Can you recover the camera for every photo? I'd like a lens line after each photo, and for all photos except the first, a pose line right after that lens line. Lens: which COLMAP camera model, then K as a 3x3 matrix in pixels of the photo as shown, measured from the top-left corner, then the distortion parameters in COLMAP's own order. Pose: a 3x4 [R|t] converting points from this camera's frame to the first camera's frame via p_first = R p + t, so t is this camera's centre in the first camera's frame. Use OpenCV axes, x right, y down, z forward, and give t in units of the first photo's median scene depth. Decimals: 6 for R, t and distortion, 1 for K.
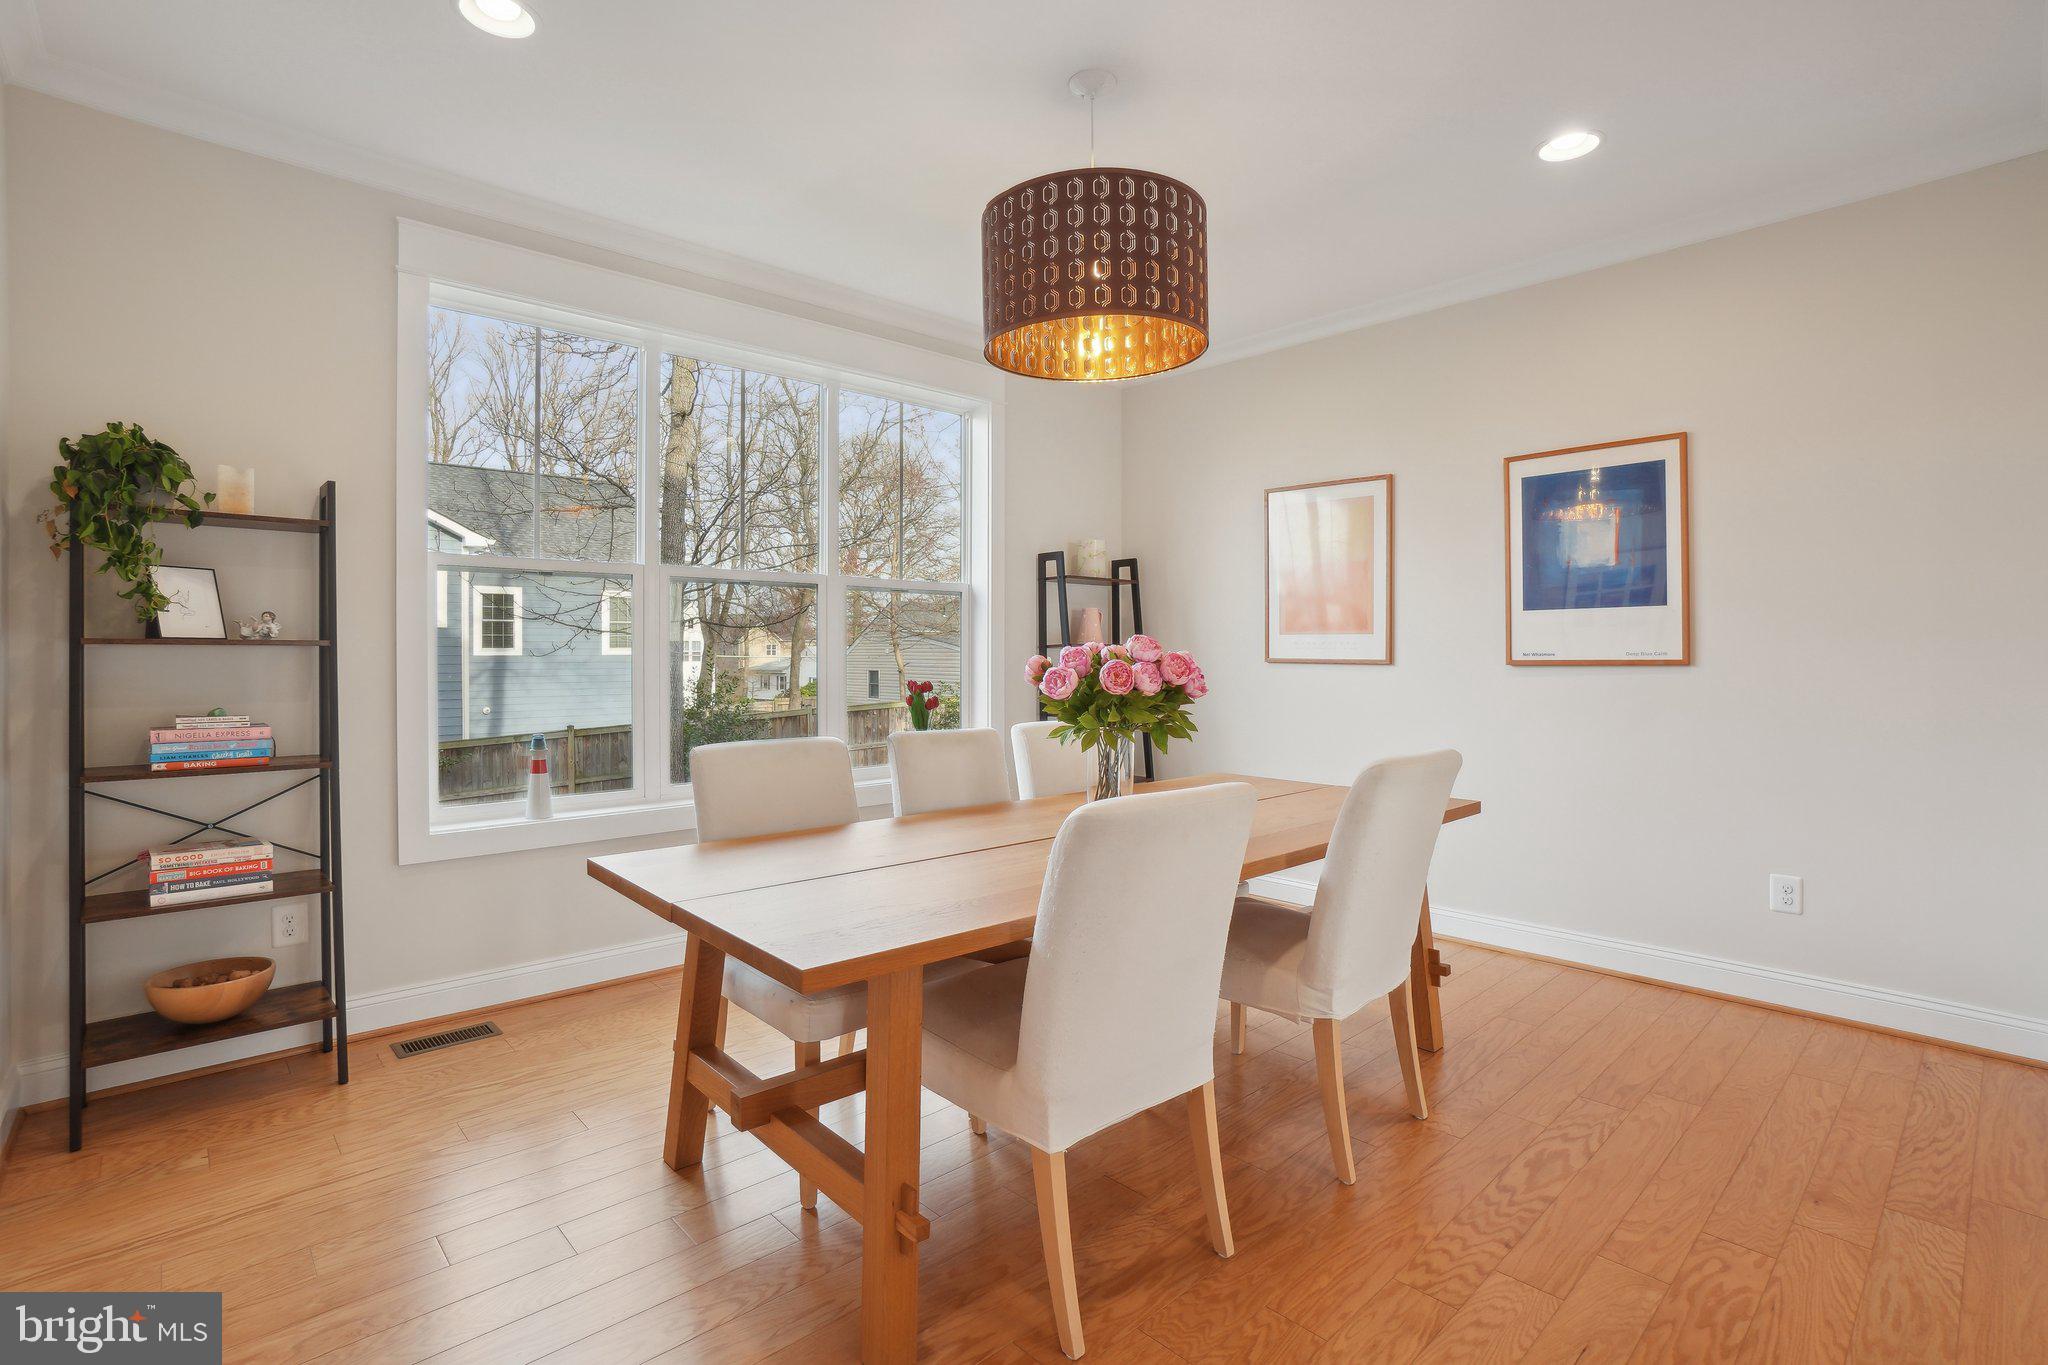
lens RADIAL K [[925.7, 0, 1023.9], [0, 925.7, 662.8], [0, 0, 1]] dist [-0.033716, 0.000807]
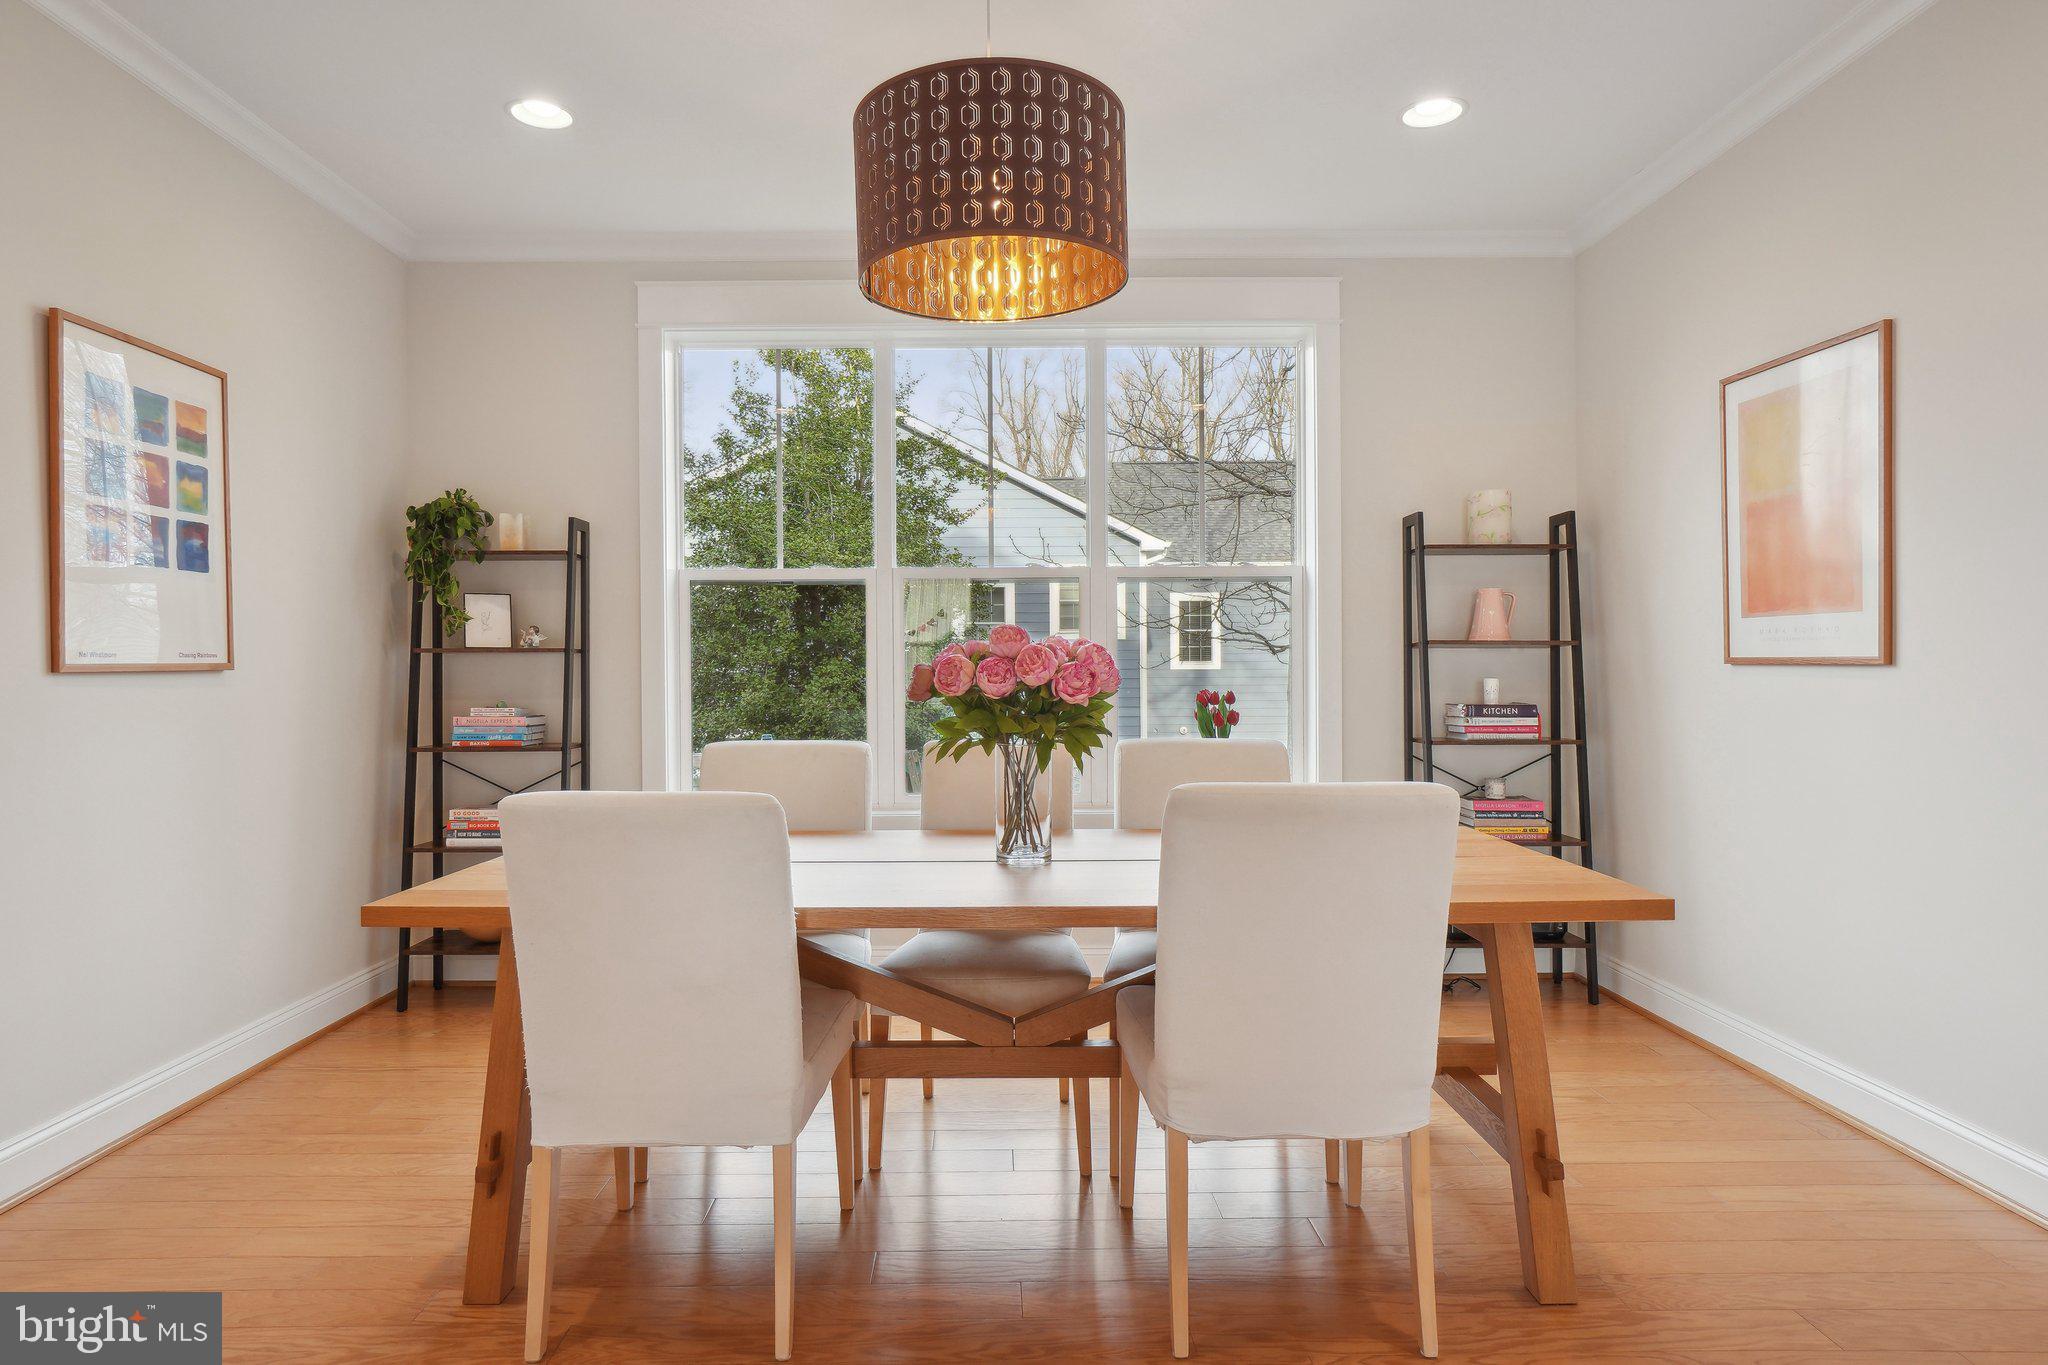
lens RADIAL K [[1171.1, 0, 1020.0], [0, 1171.1, 680.0], [0, 0, 1]] dist [-0.014628, -0.000378]
pose [[0.758559, 0.001004, -0.651604, 0.668488], [-0.000493, 0.999999, 0.000967, 0.015403], [0.651605, -0.000412, 0.758559, 0.186048]]
